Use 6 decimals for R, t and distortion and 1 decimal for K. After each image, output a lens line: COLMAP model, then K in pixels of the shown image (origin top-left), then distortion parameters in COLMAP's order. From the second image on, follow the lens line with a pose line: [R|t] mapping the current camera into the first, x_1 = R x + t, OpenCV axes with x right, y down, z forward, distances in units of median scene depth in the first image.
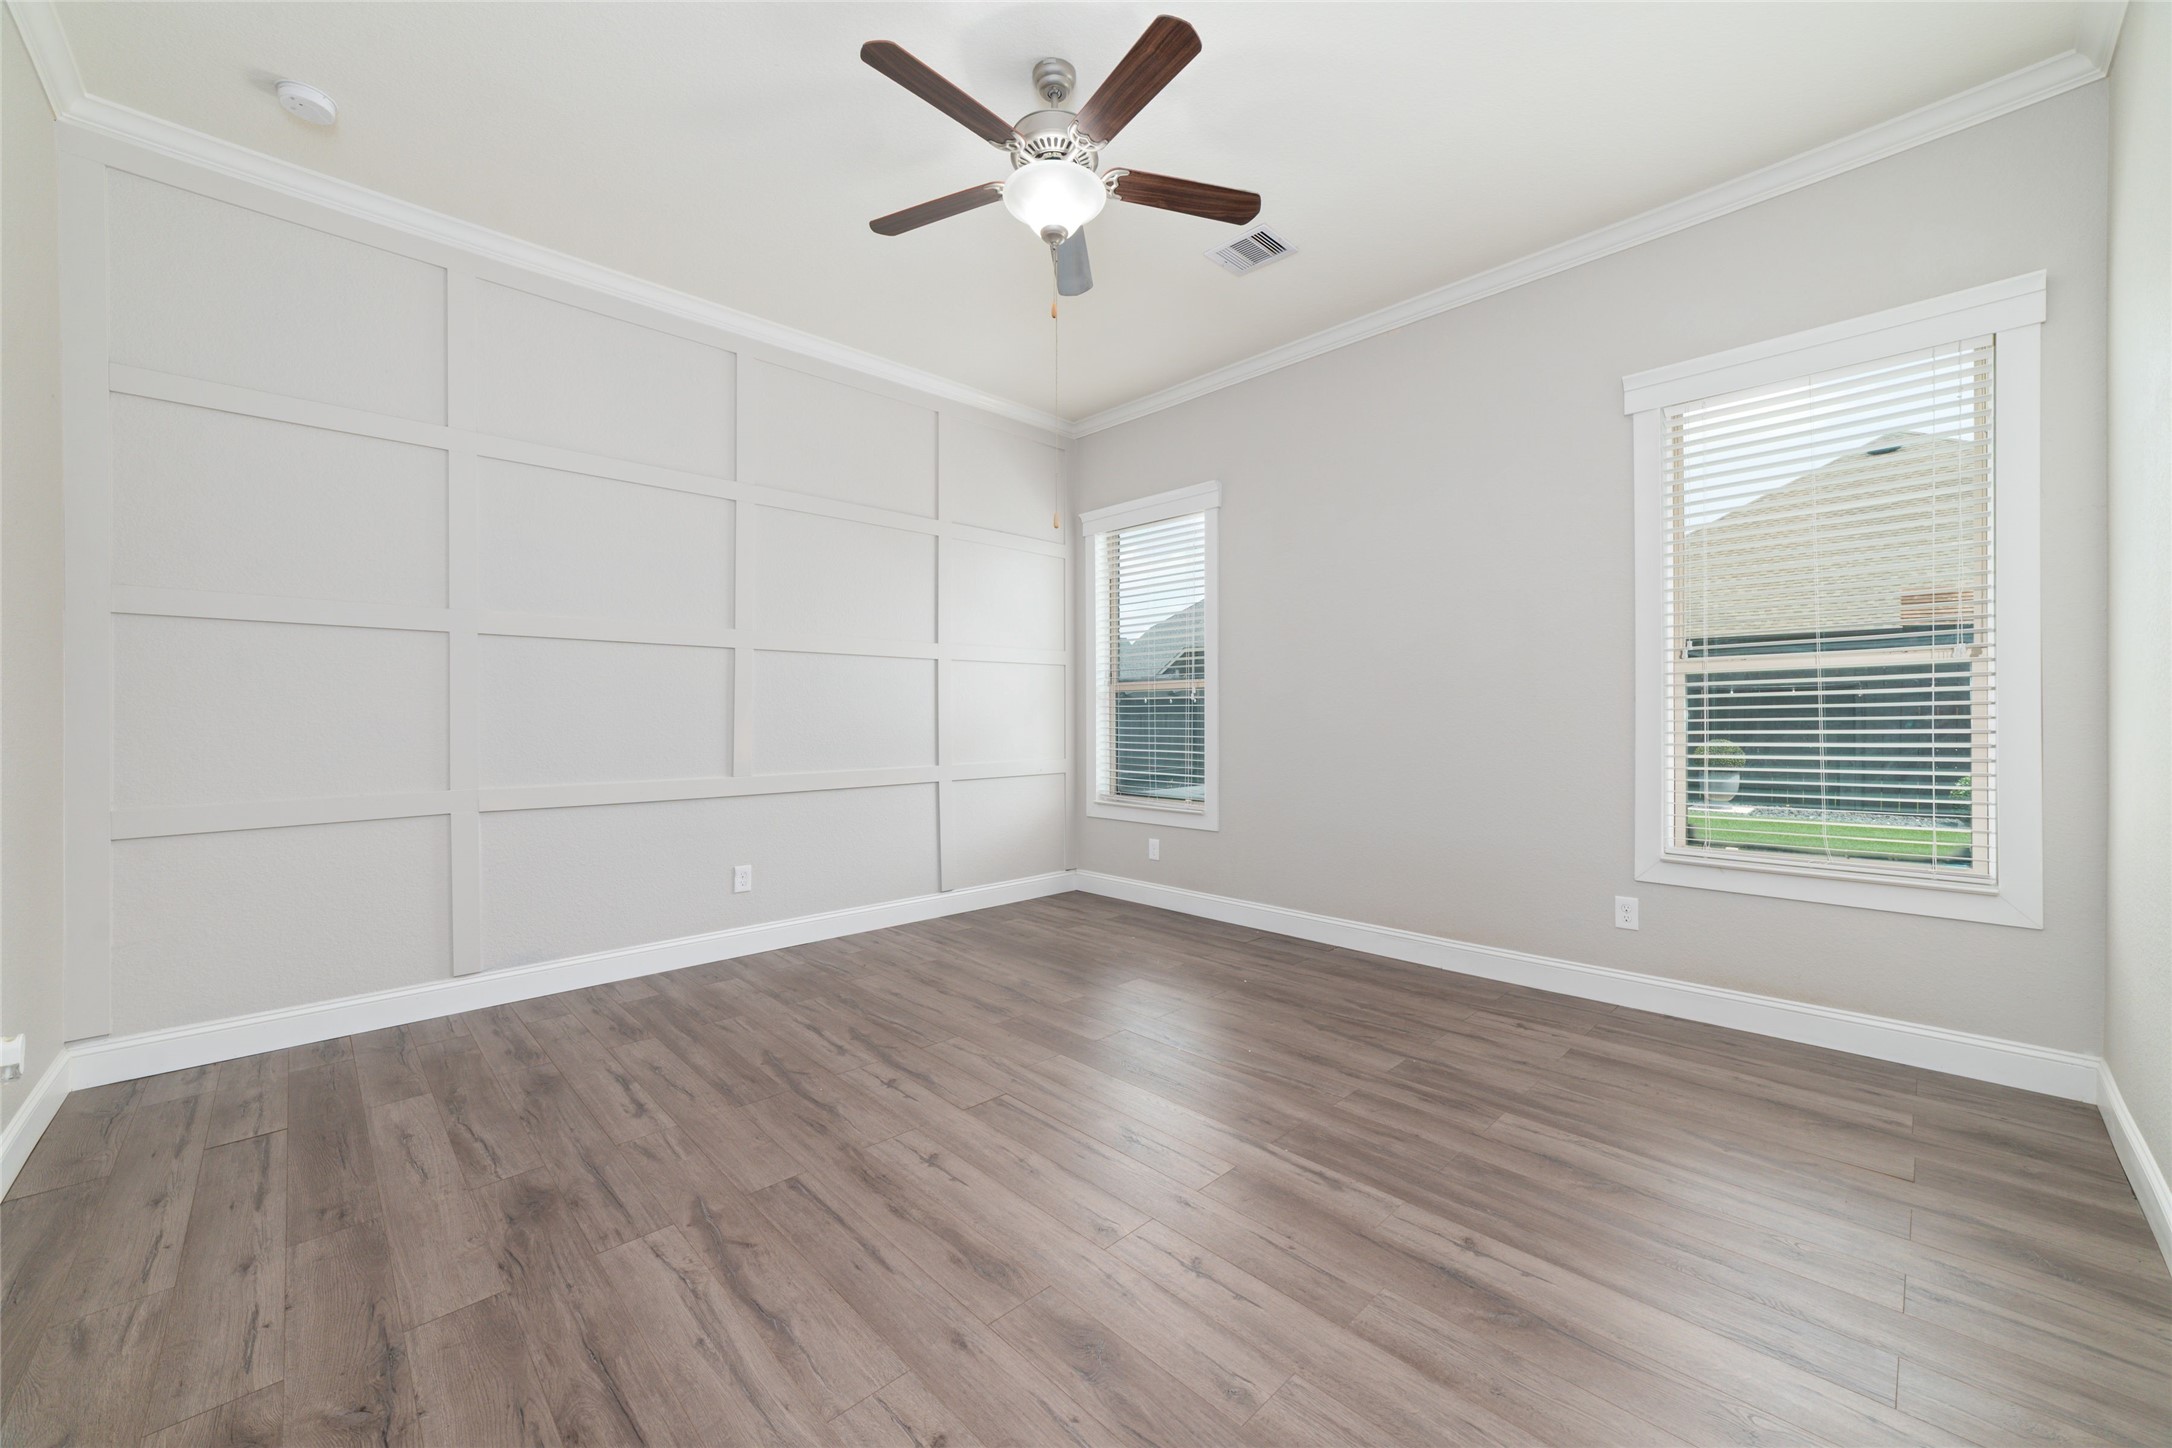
lens RADIAL K [[832.6, 0, 1088.3], [0, 832.6, 724.6], [0, 0, 1]] dist [-0.020481, 0.007754]
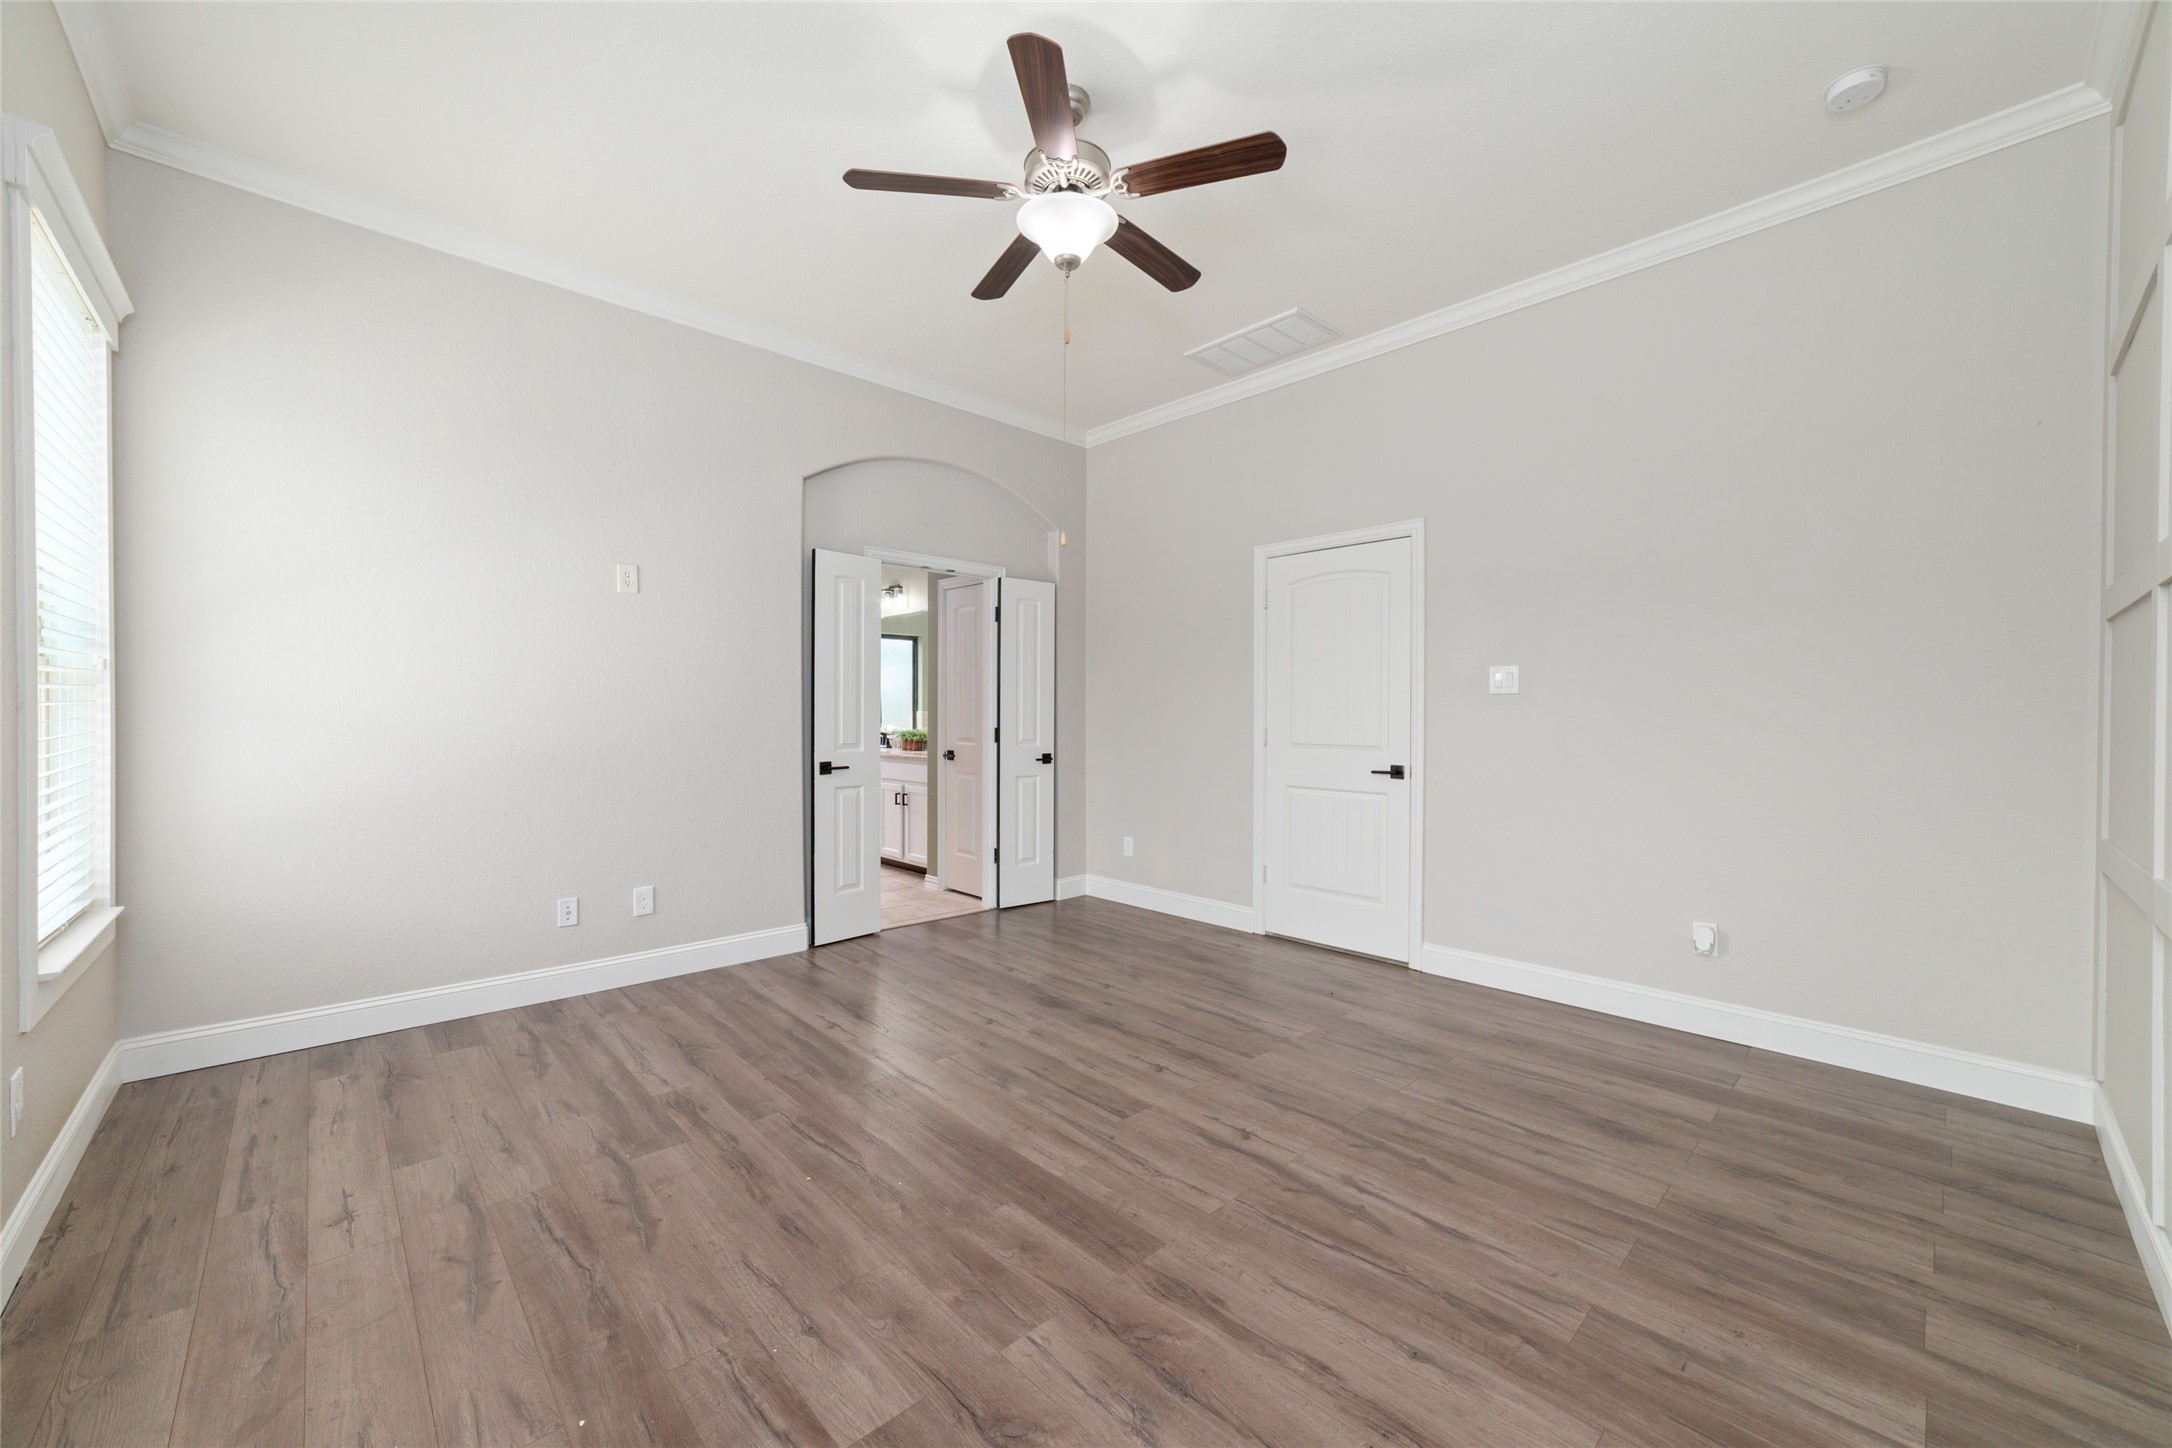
lens RADIAL K [[832.6, 0, 1086.2], [0, 832.6, 720.2], [0, 0, 1]] dist [-0.020481, 0.007754]
pose [[-0.999934, 0.000713, 0.011462, -0.071500], [0.000894, 0.999875, 0.015794, -0.038854], [-0.011450, 0.015803, -0.999810, 1.865346]]
